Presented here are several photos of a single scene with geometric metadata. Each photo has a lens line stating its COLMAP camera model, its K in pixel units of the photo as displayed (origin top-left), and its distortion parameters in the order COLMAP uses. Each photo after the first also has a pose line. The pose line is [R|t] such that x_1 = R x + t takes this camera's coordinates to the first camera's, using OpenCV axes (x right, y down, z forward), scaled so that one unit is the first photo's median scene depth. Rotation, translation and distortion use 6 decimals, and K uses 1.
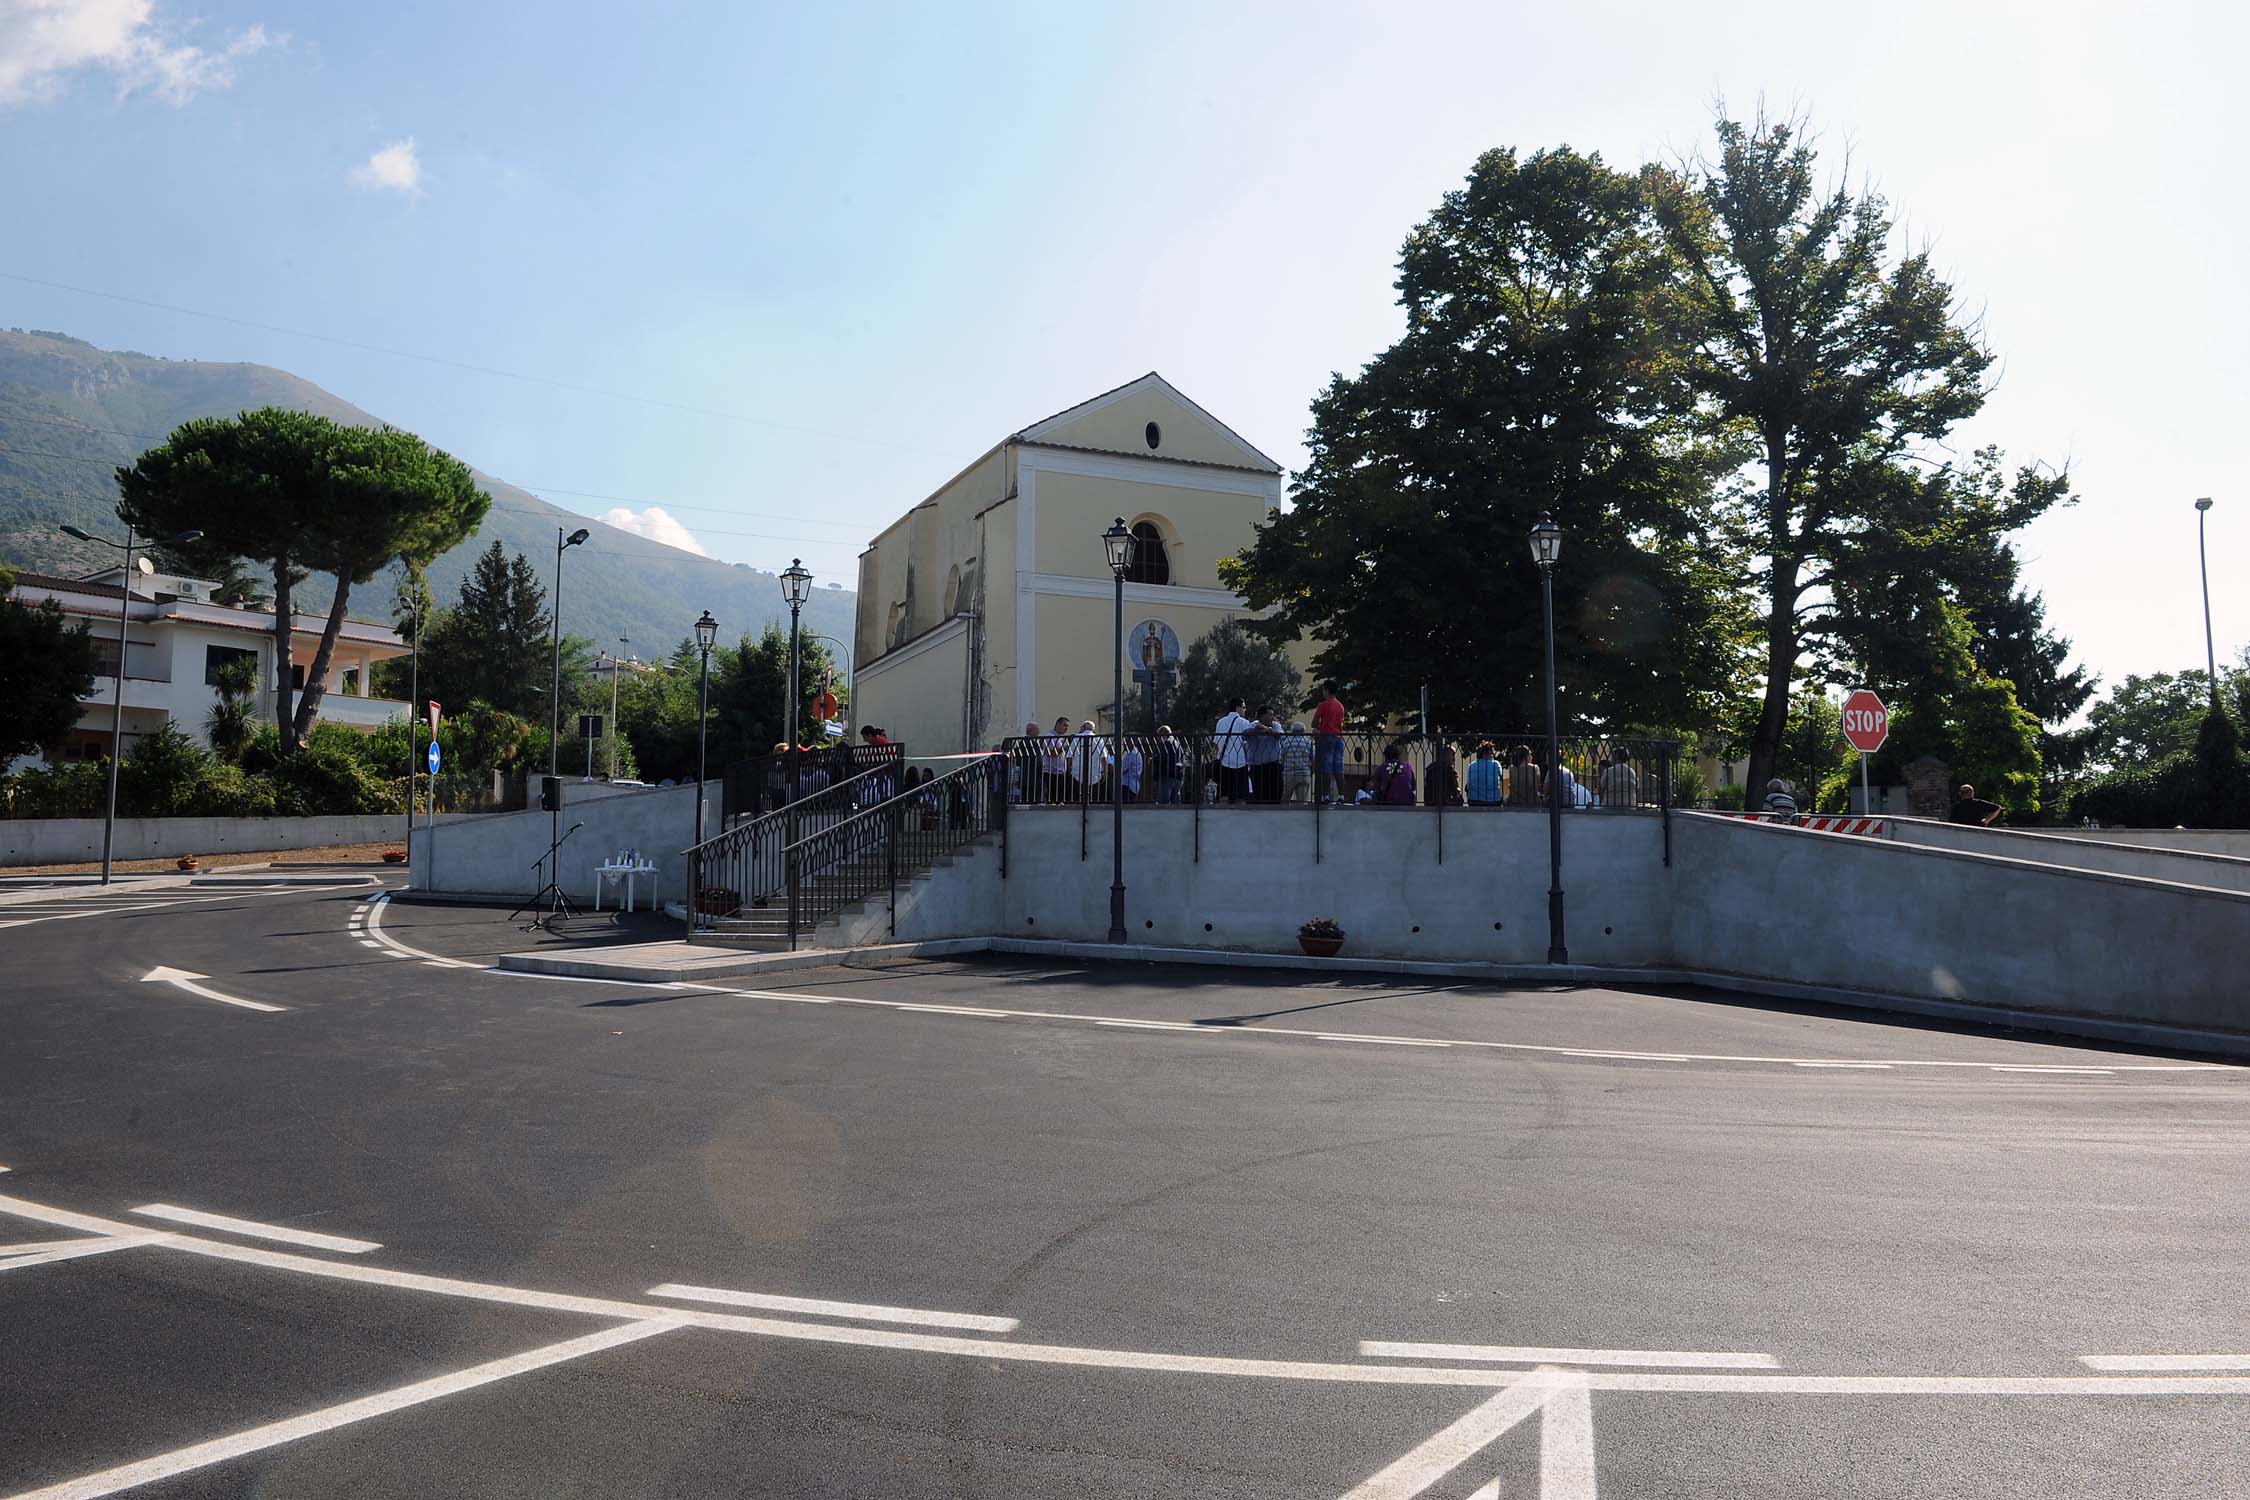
lens RADIAL K [[1546.0, 0, 1125.0], [0, 1546.0, 750.0], [0, 0, 1]] dist [-0.050325, 0.001773]
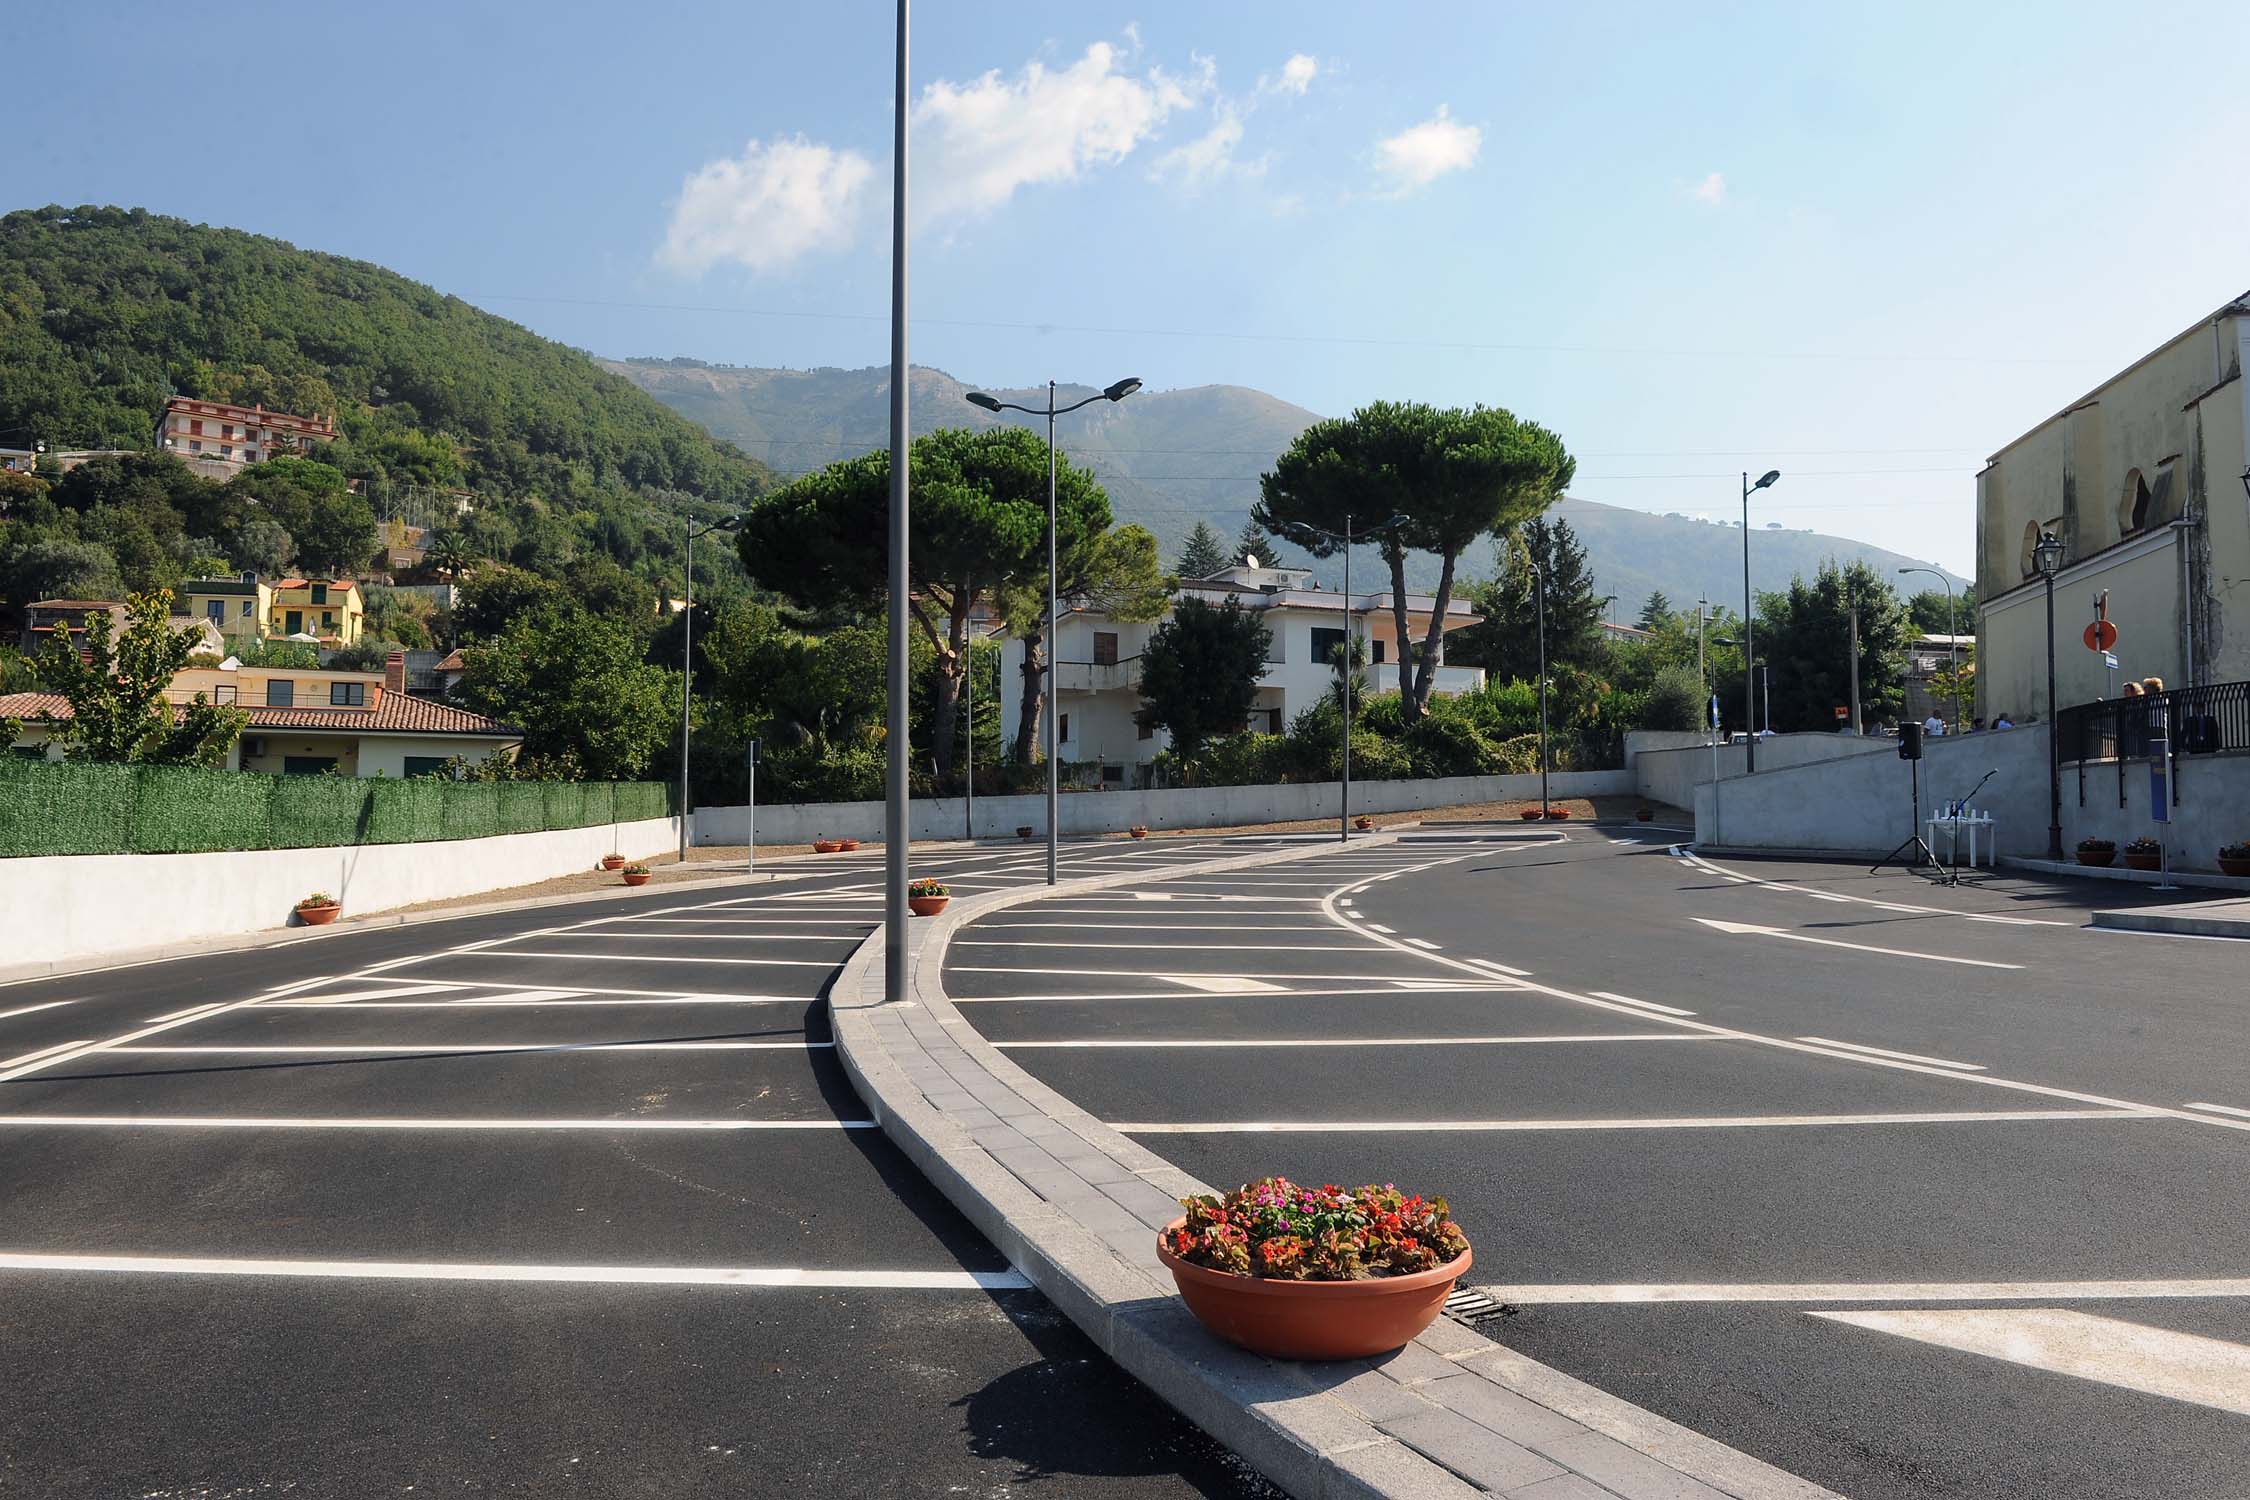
lens RADIAL K [[1546.0, 0, 1125.0], [0, 1546.0, 750.0], [0, 0, 1]] dist [-0.050325, 0.001773]
pose [[0.824589, -0.031334, -0.564863, -0.099514], [0.046479, 0.998842, 0.012442, 0.000062], [0.563819, -0.036514, 0.825091, -0.016829]]
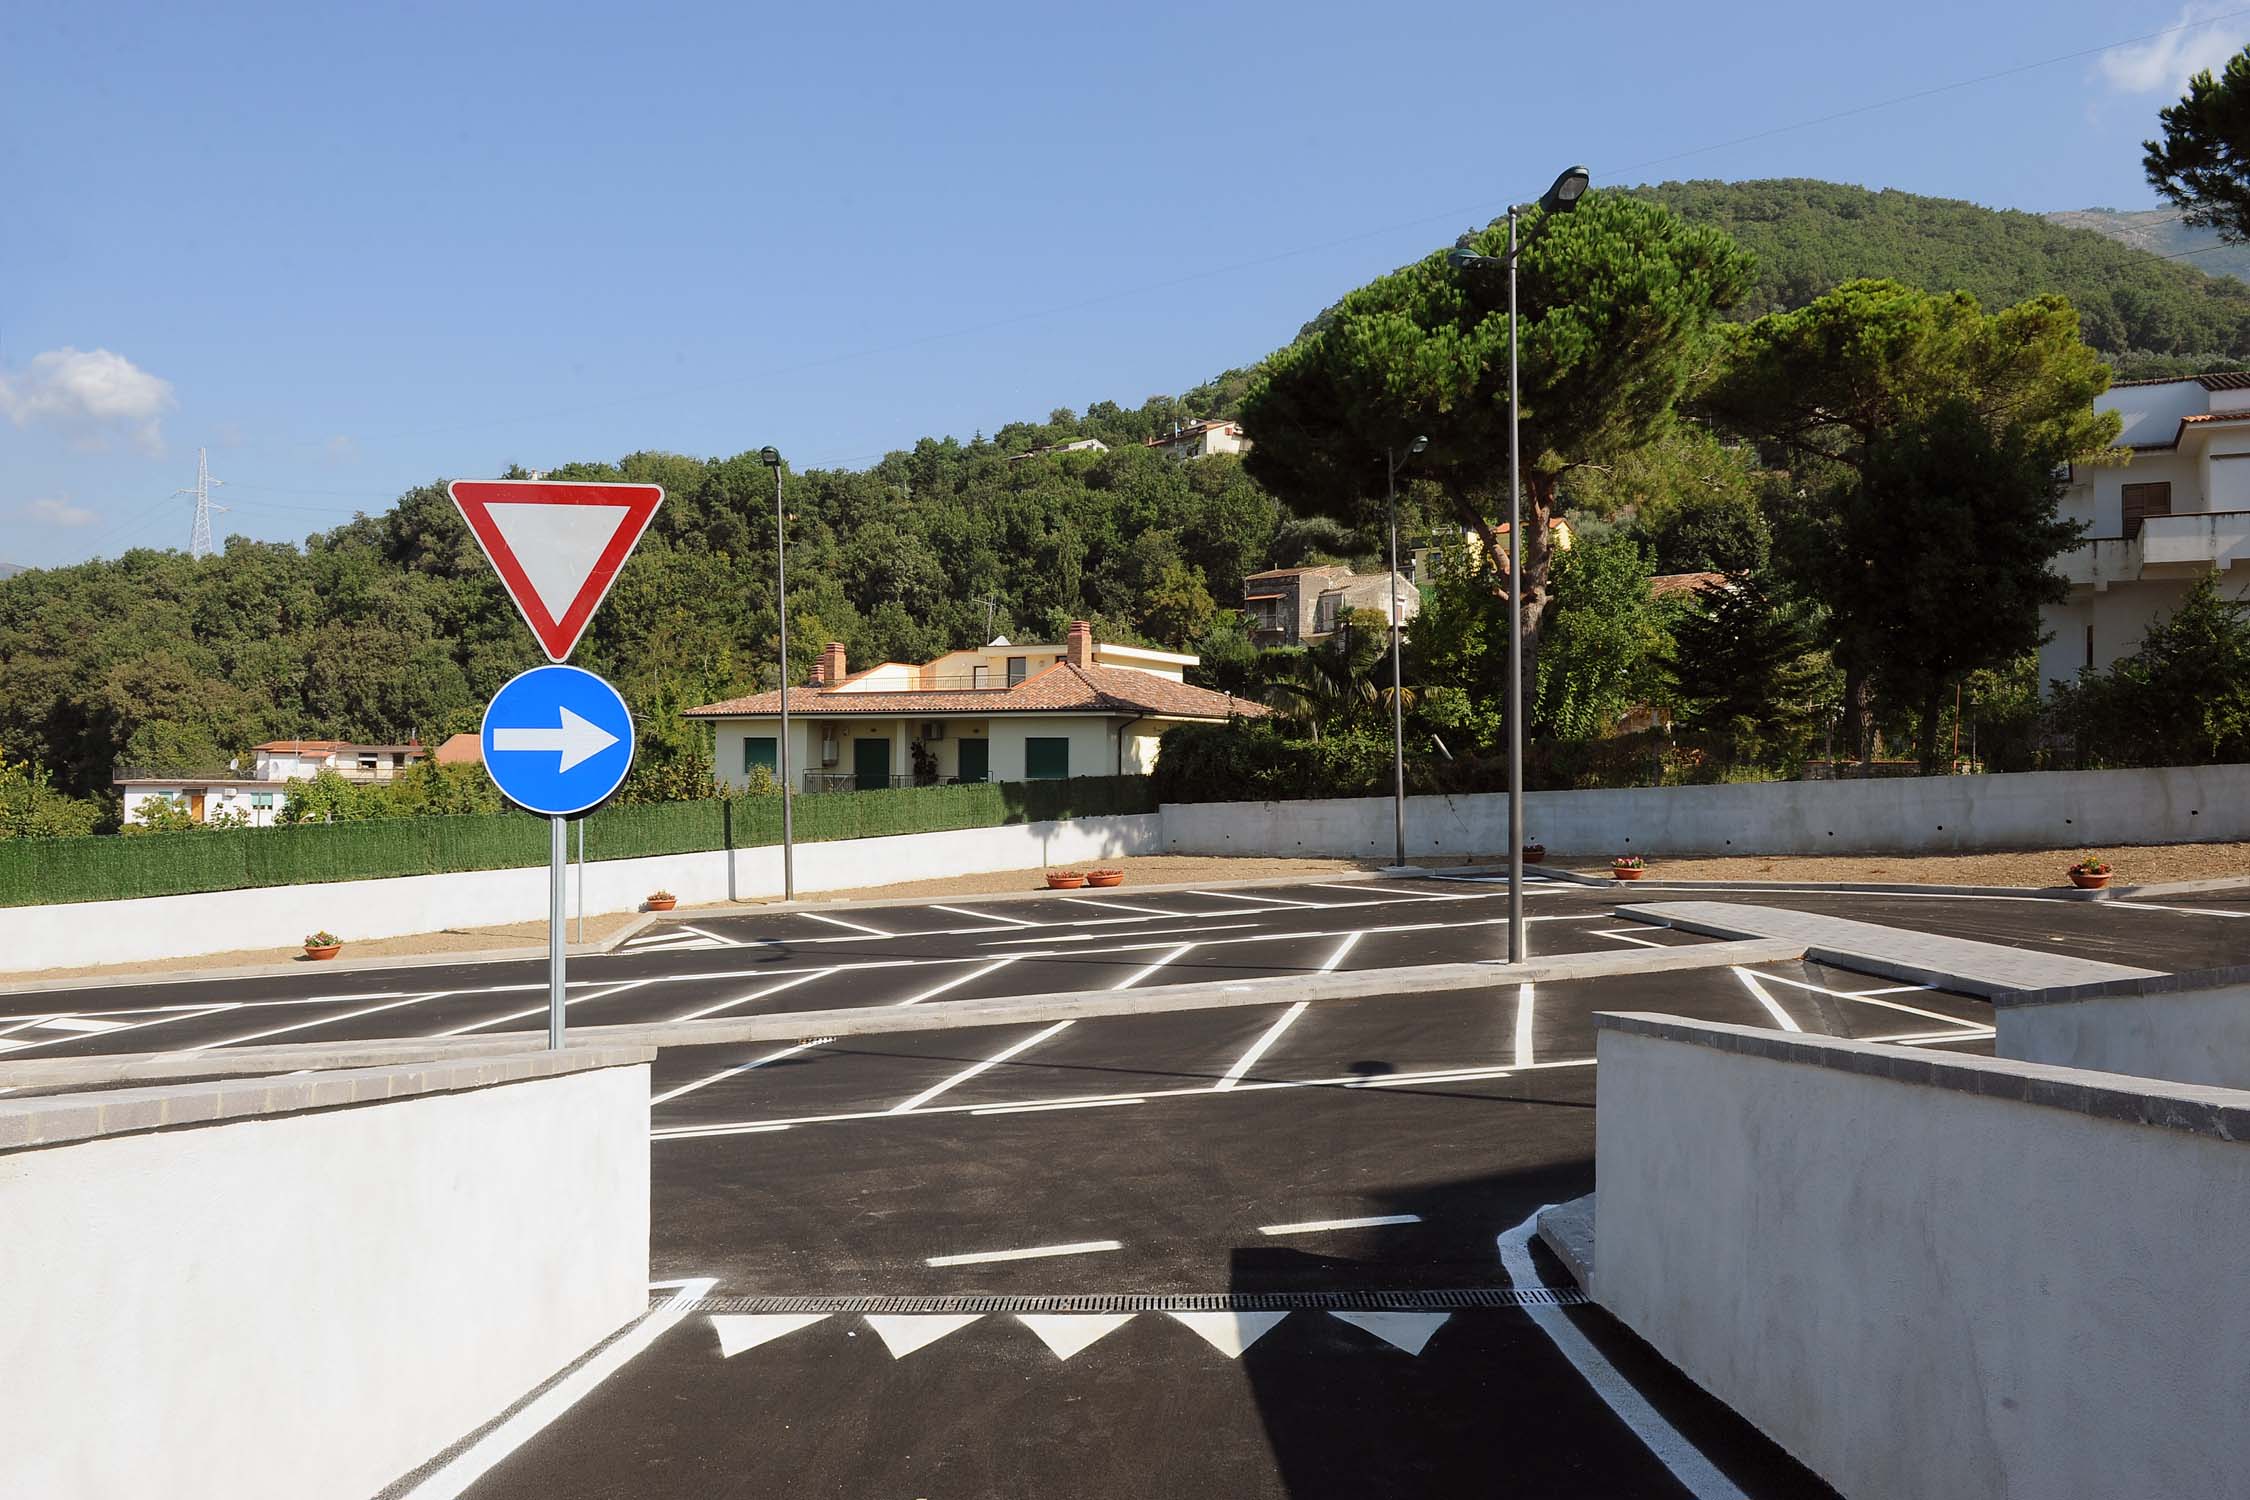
lens RADIAL K [[1546.0, 0, 1125.0], [0, 1546.0, 750.0], [0, 0, 1]] dist [-0.050325, 0.001773]
pose [[0.039755, -0.002917, -0.999205, -0.111898], [0.083908, 0.996473, 0.000430, 0.006905], [0.995680, -0.083859, 0.039859, 0.536606]]
